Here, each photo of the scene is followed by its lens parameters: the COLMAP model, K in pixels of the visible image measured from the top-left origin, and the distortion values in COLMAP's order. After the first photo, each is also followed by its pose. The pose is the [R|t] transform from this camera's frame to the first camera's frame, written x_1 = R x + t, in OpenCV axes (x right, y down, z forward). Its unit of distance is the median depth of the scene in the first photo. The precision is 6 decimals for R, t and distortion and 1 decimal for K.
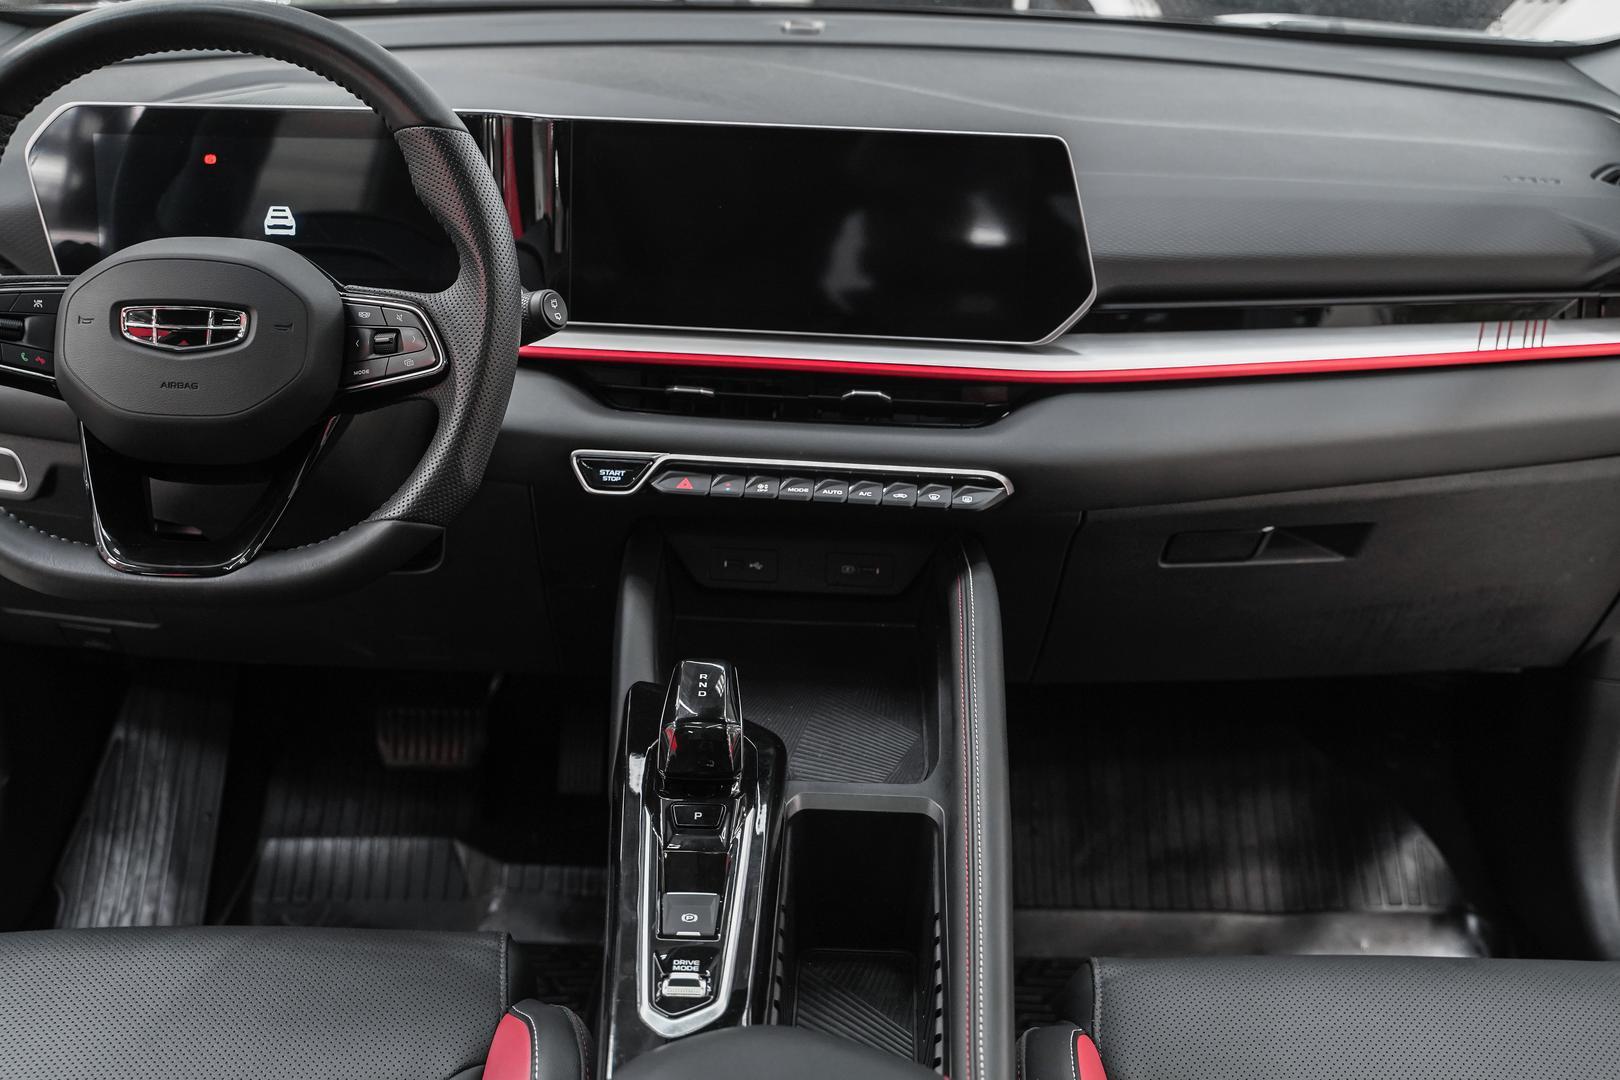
lens RADIAL K [[1894.1, 0, 810.0], [0, 1894.1, 540.0], [0, 0, 1]] dist [0.007716, 0.001400]
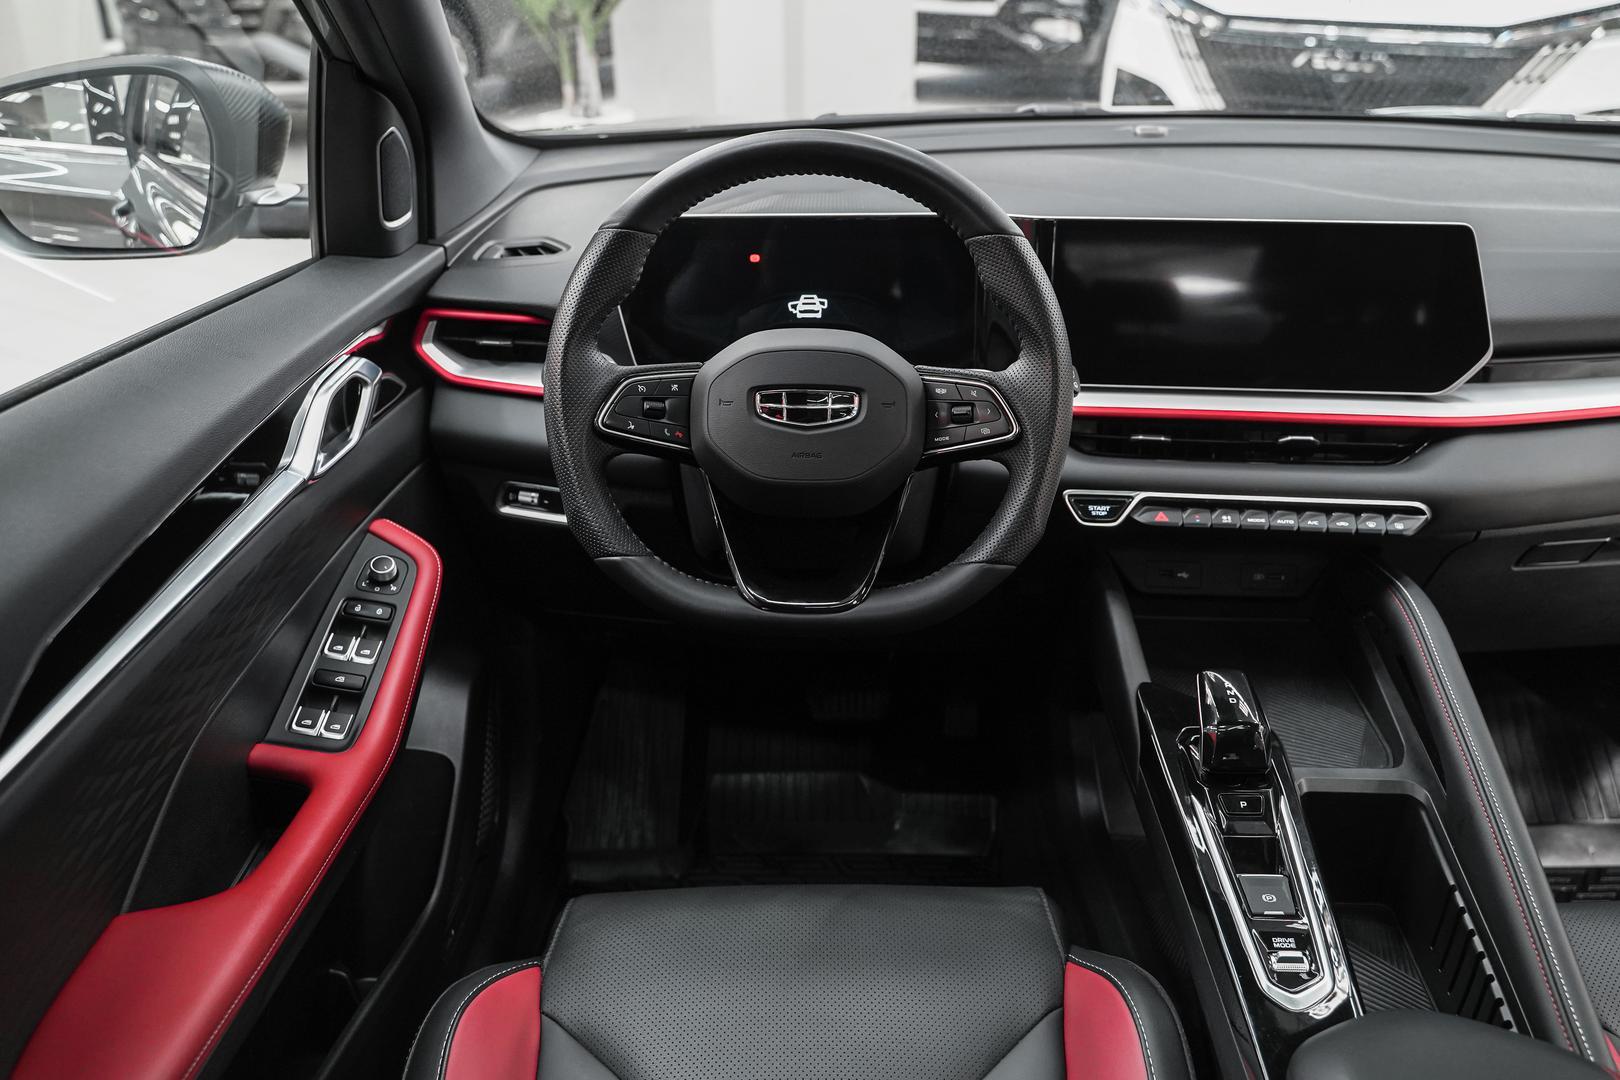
lens RADIAL K [[1353.3, 0, 807.7], [0, 1353.3, 518.5], [0, 0, 1]] dist [0.007683, 0.009797]
pose [[0.999286, -0.017787, -0.033338, -0.265120], [0.018685, 0.999466, 0.026821, -0.056144], [0.032843, -0.027425, 0.999084, 0.117501]]
